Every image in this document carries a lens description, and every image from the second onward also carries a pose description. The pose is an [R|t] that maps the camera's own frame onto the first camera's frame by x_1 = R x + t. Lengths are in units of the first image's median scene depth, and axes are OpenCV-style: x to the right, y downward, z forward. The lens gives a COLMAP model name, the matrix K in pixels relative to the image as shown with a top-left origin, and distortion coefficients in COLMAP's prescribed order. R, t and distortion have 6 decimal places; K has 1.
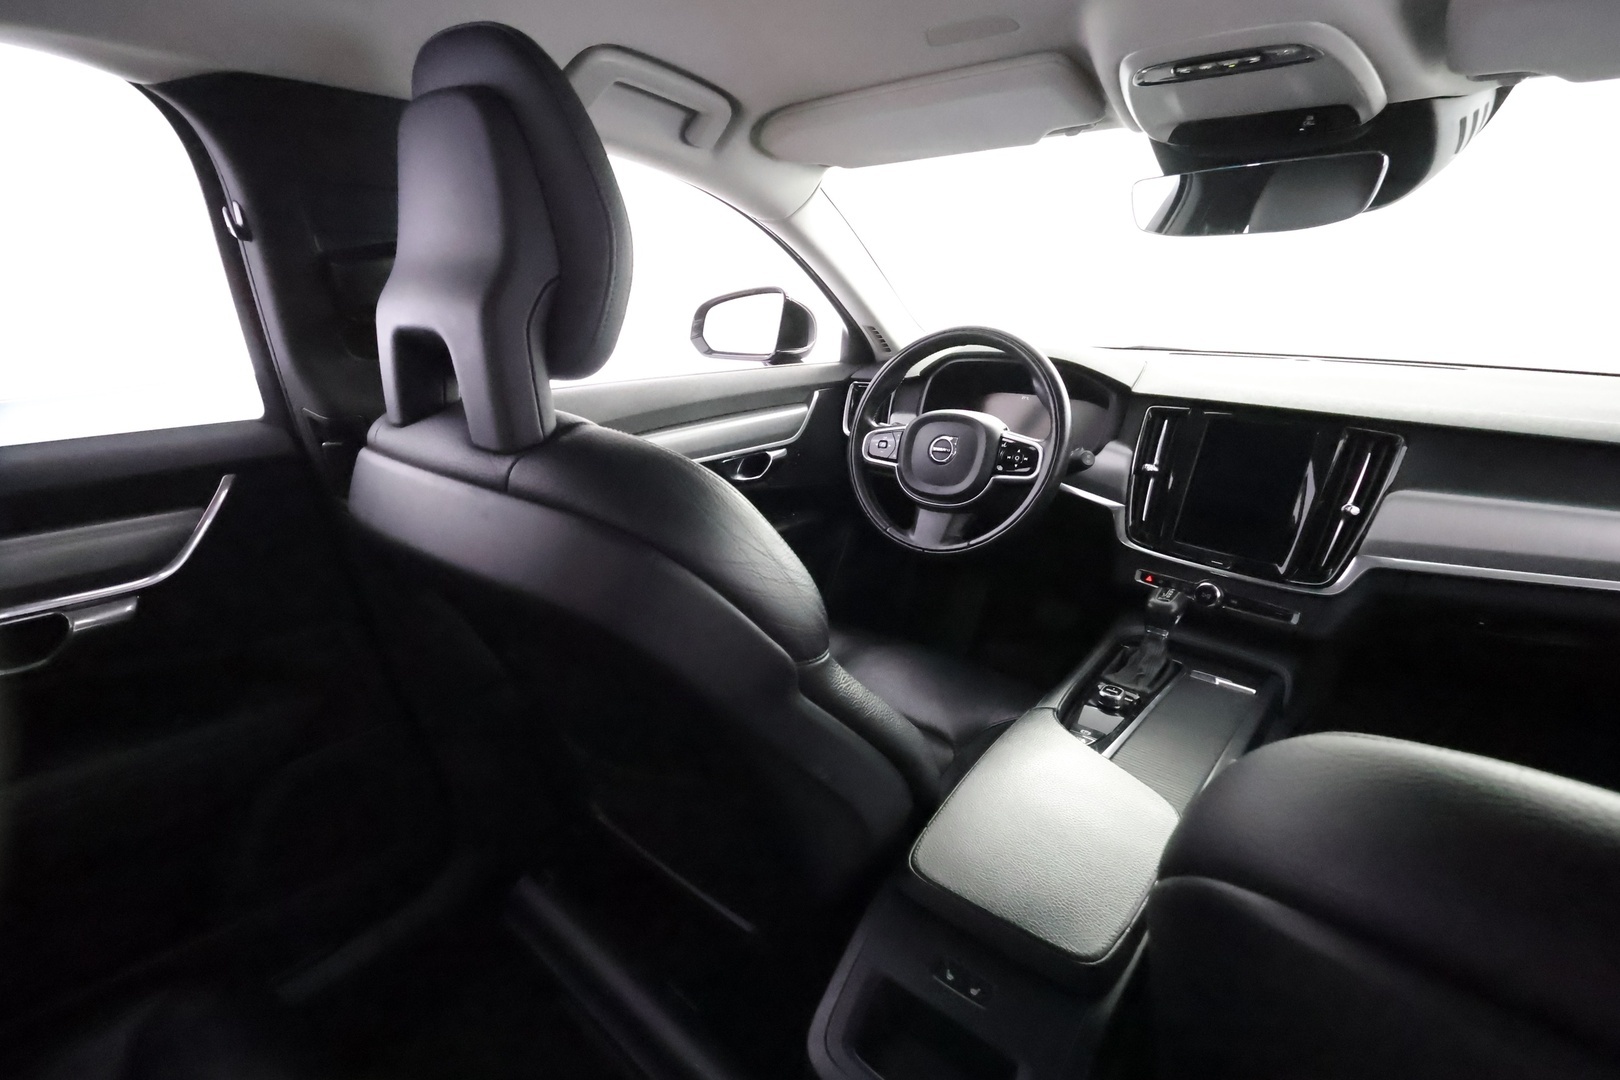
lens RADIAL K [[756.4, 0, 807.8], [0, 756.4, 532.9], [0, 0, 1]] dist [0.001442, 0.000856]
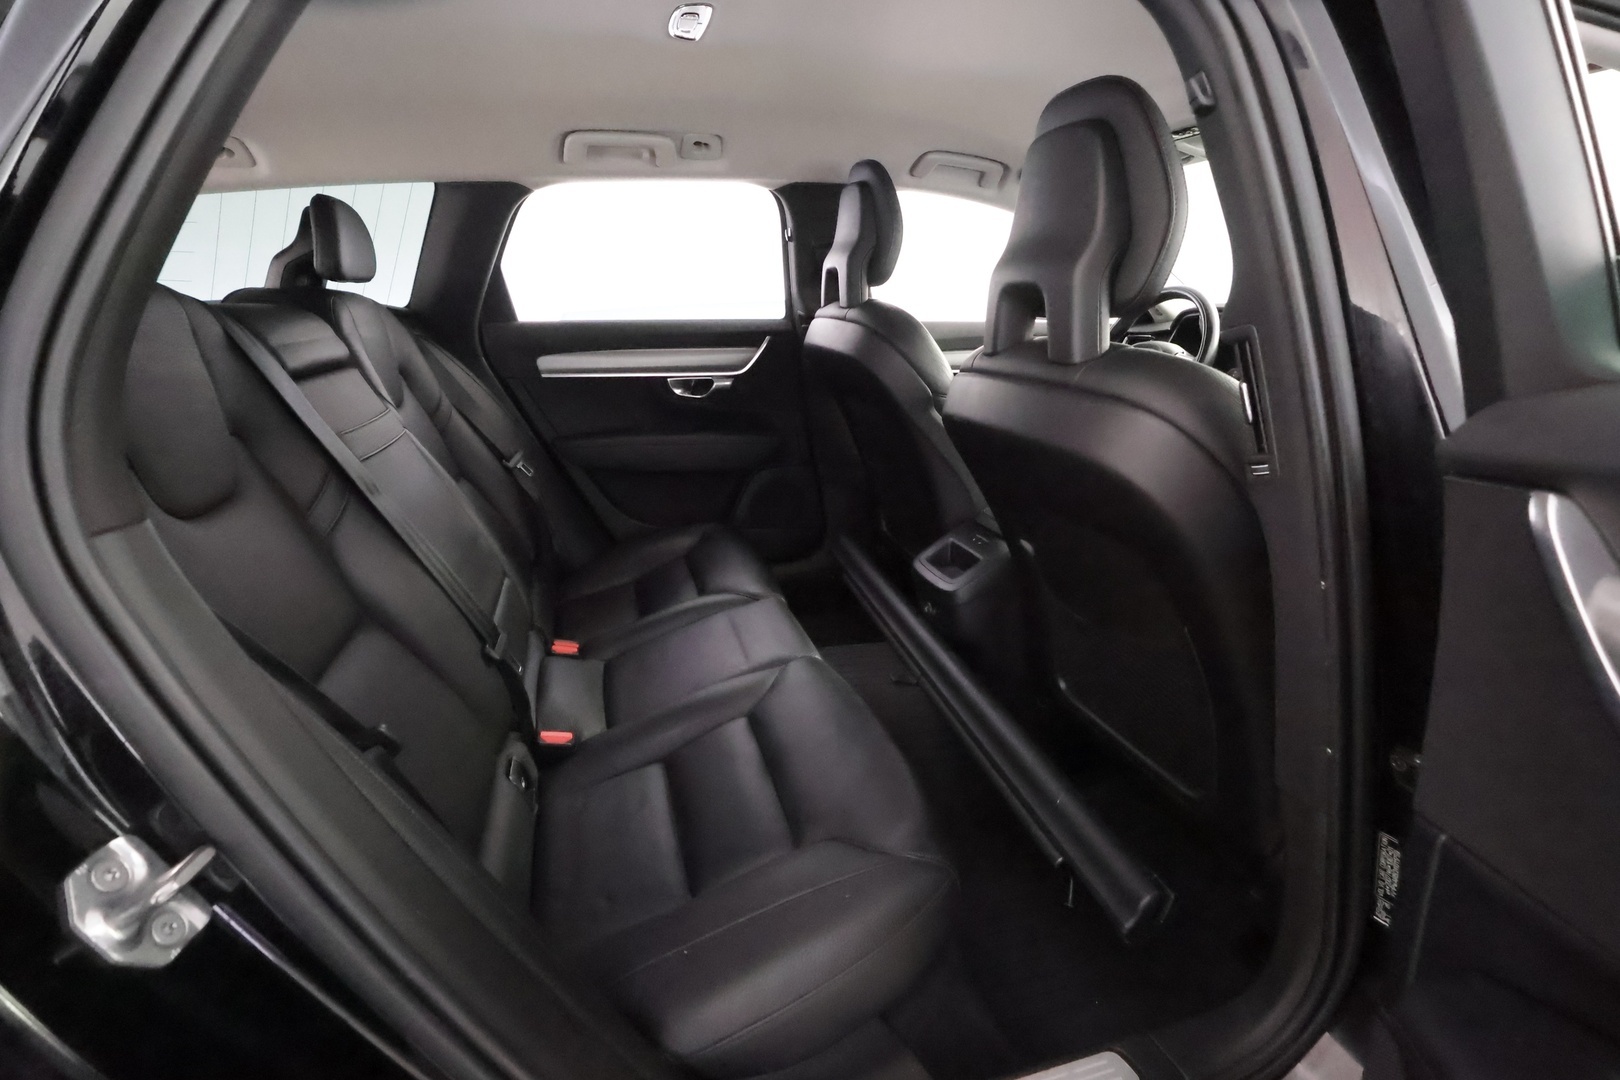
lens RADIAL K [[756.4, 0, 807.8], [0, 756.4, 532.9], [0, 0, 1]] dist [0.001442, 0.000856]
pose [[0.823730, 0.168479, -0.541373, 0.576773], [-0.180940, 0.983018, 0.030610, 0.331380], [0.537336, 0.072742, 0.840225, -0.704739]]
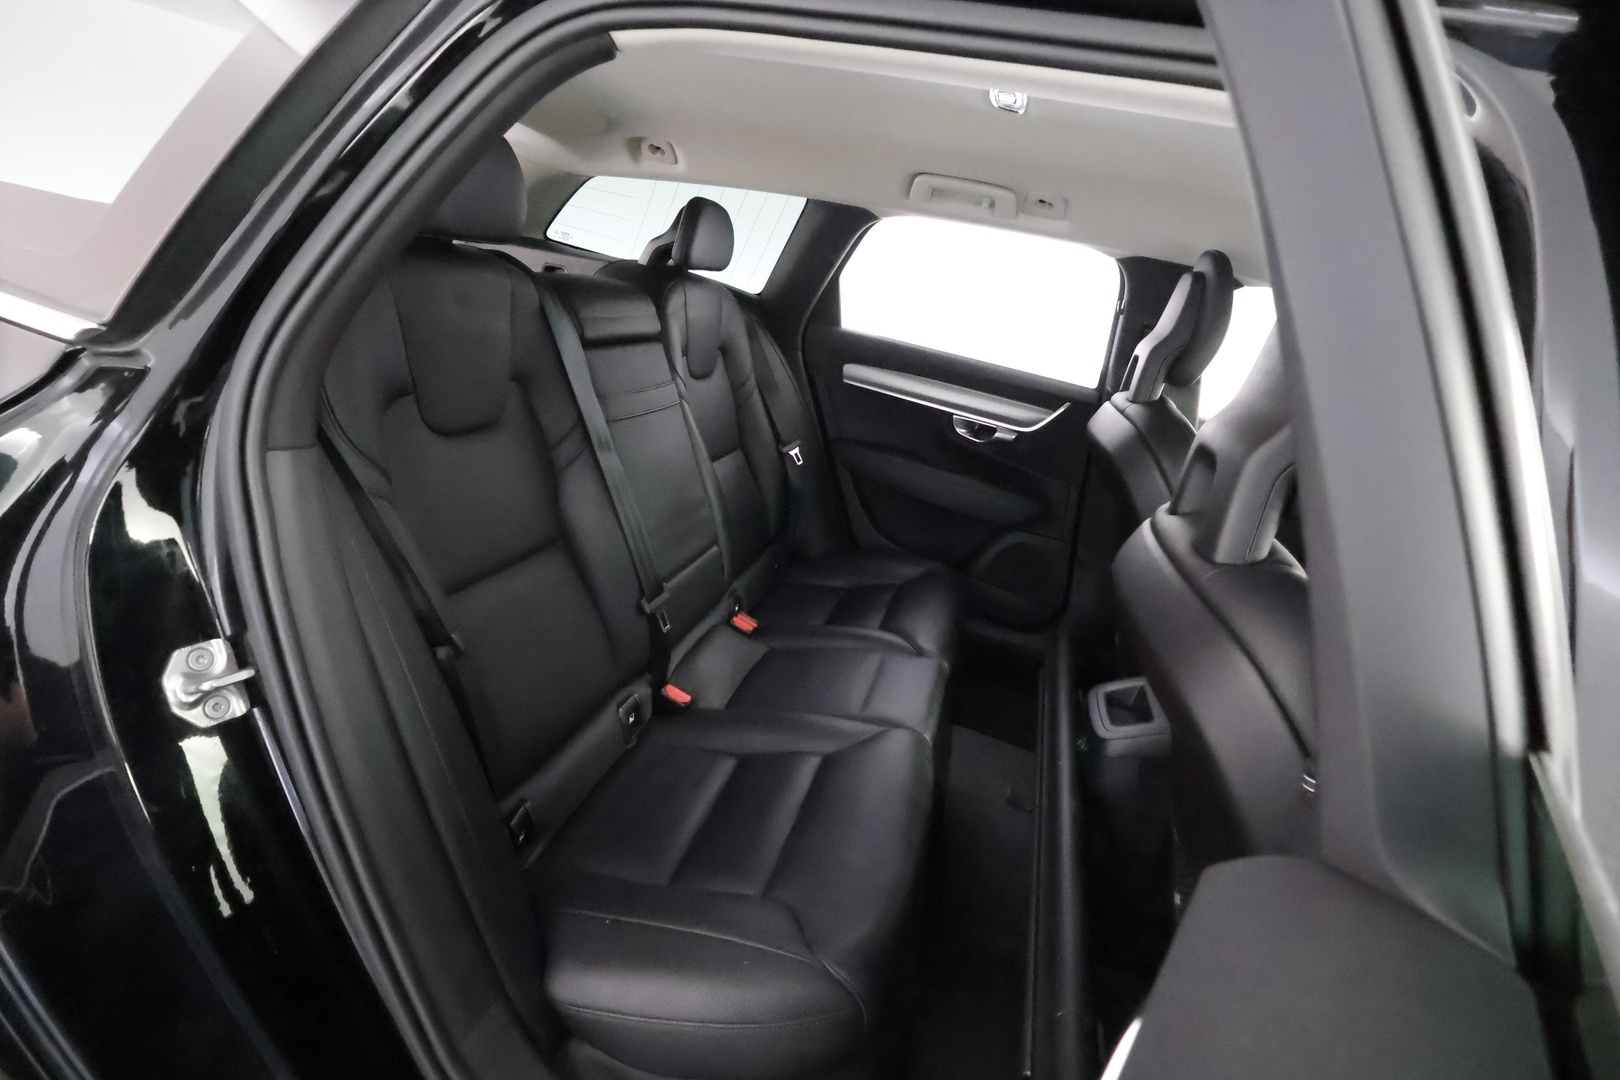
lens RADIAL K [[756.4, 0, 807.8], [0, 756.4, 532.9], [0, 0, 1]] dist [0.001442, 0.000856]
pose [[0.401044, 0.399967, -0.824130, 0.736768], [-0.482419, 0.857002, 0.181163, 0.169442], [0.778740, 0.324921, 0.536648, -0.557369]]
